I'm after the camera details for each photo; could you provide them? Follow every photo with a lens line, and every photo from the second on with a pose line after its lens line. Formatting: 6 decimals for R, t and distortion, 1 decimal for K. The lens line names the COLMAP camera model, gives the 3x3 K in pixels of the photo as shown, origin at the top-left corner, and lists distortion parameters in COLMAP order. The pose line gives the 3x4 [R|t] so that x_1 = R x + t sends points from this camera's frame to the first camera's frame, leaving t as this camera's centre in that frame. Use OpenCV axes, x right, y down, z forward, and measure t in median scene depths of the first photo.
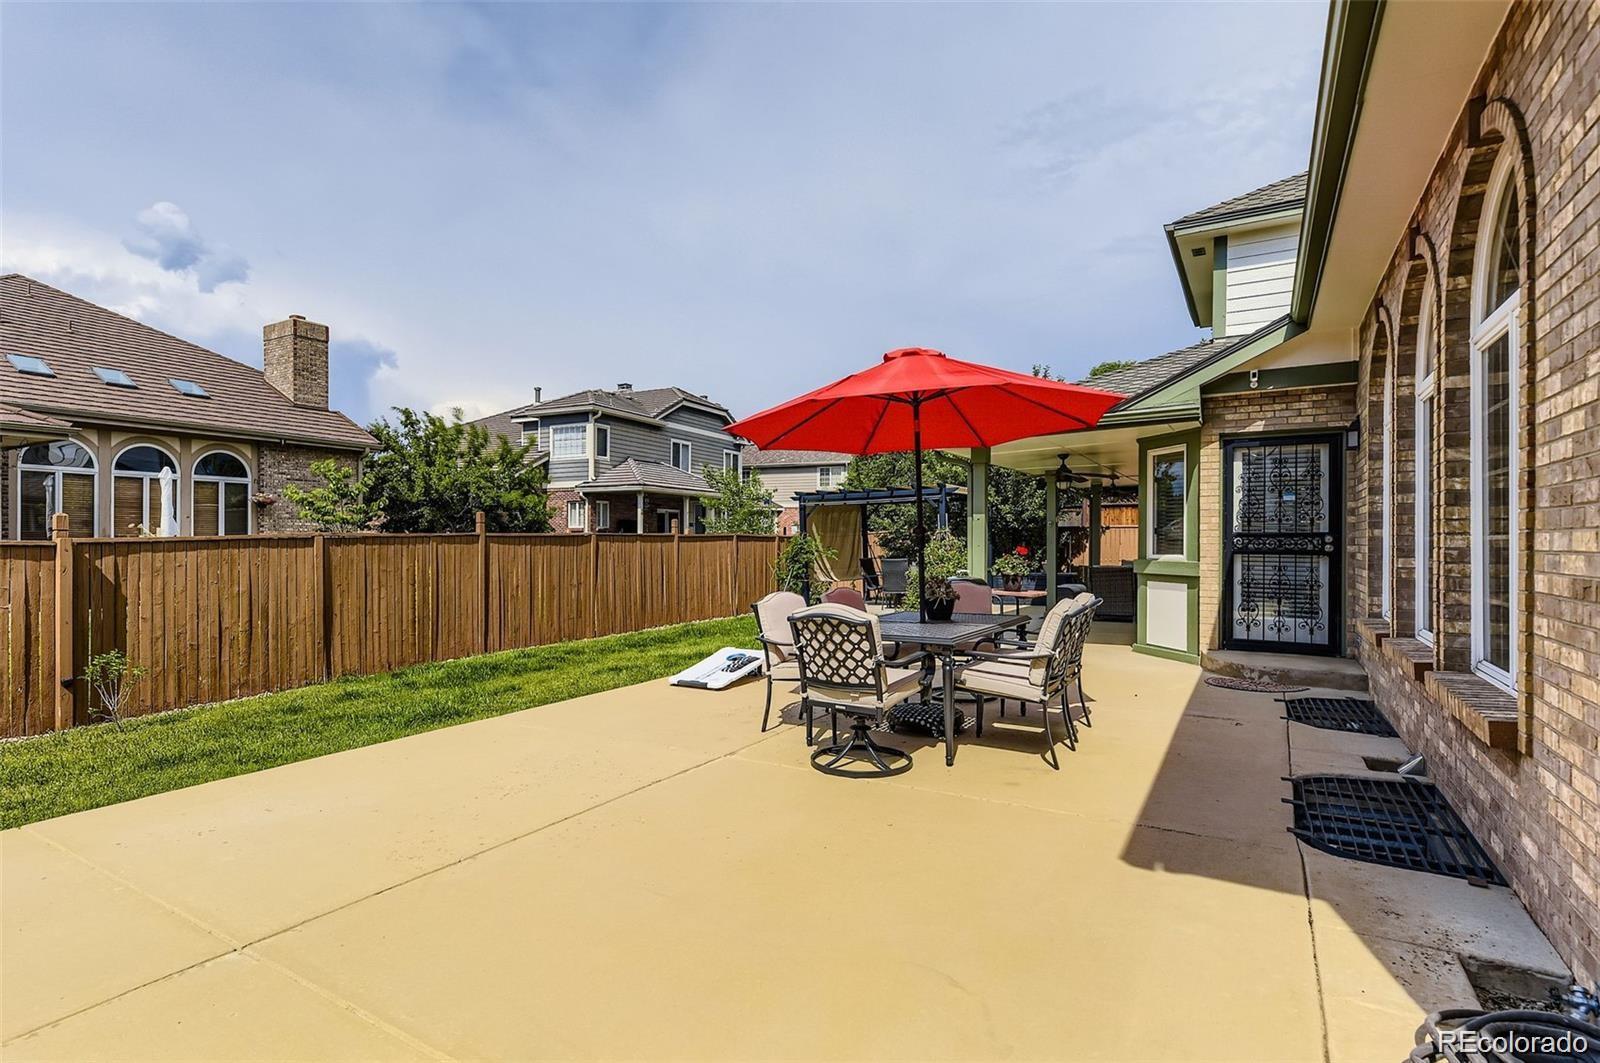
lens RADIAL K [[773.1, 0, 796.2], [0, 773.1, 539.1], [0, 0, 1]] dist [-0.003835, -0.000022]
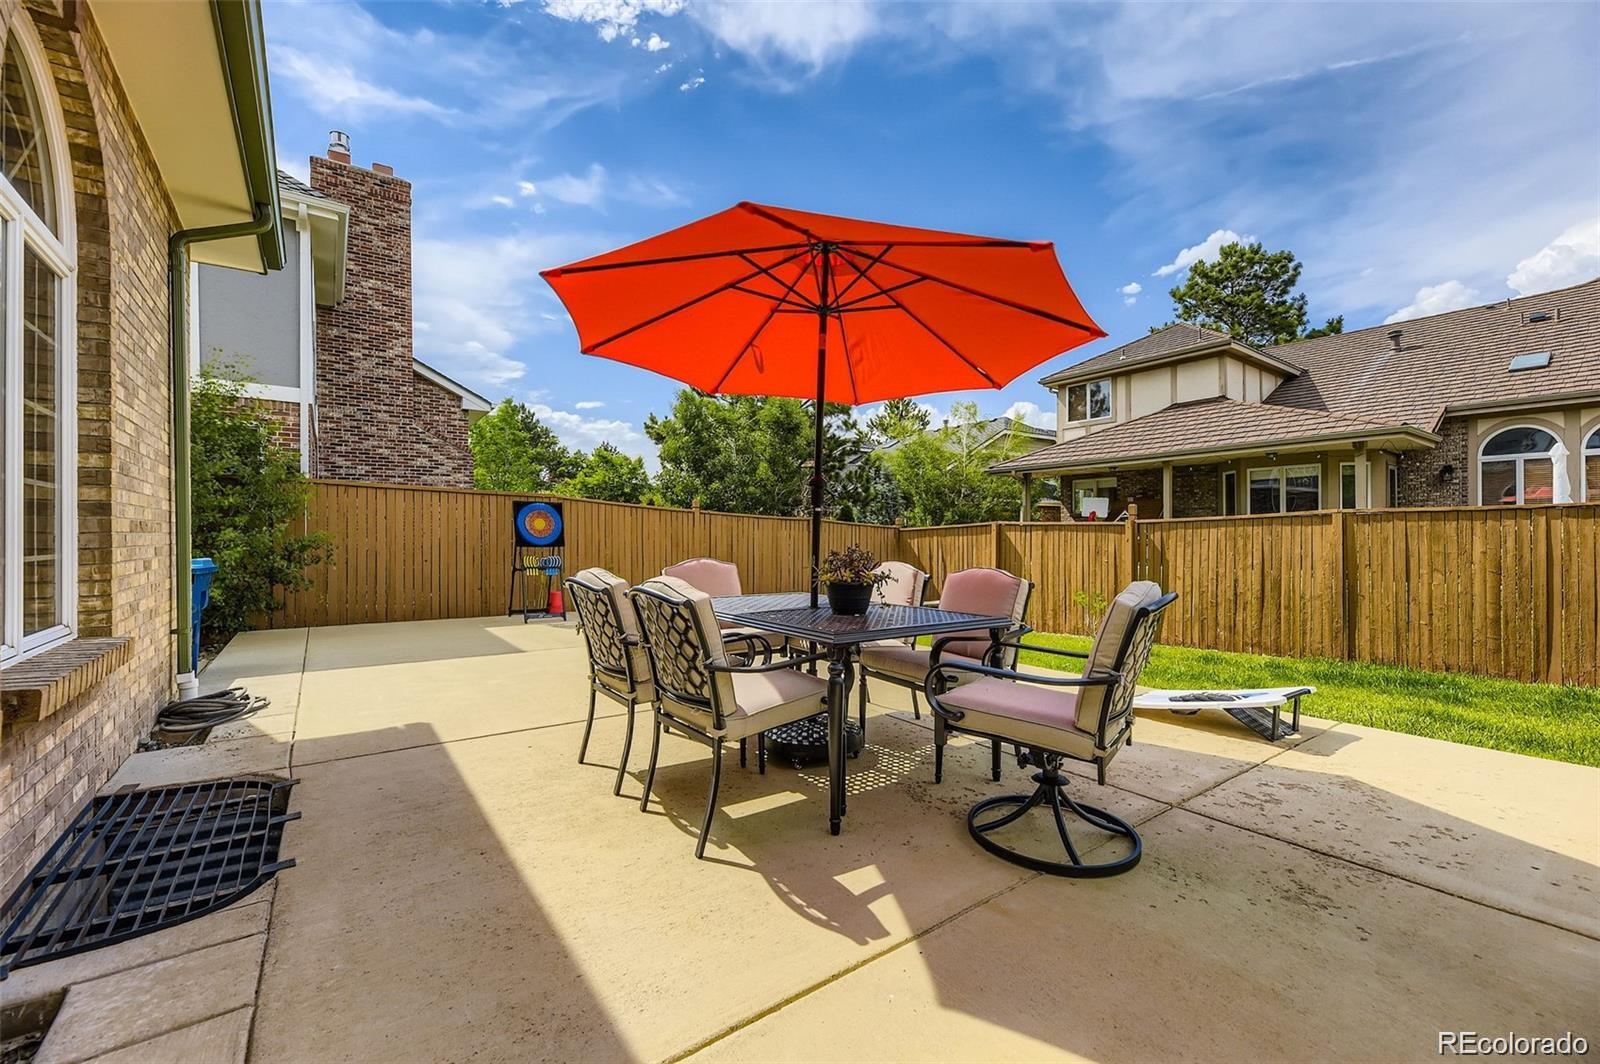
lens RADIAL K [[650.8, 0, 794.8], [0, 650.8, 534.1], [0, 0, 1]] dist [-0.000866, -0.000191]
pose [[-0.392313, -0.000229, -0.919832, 0.459268], [0.003543, 0.999992, -0.001760, 0.023469], [0.919825, -0.003950, -0.392309, 0.761092]]
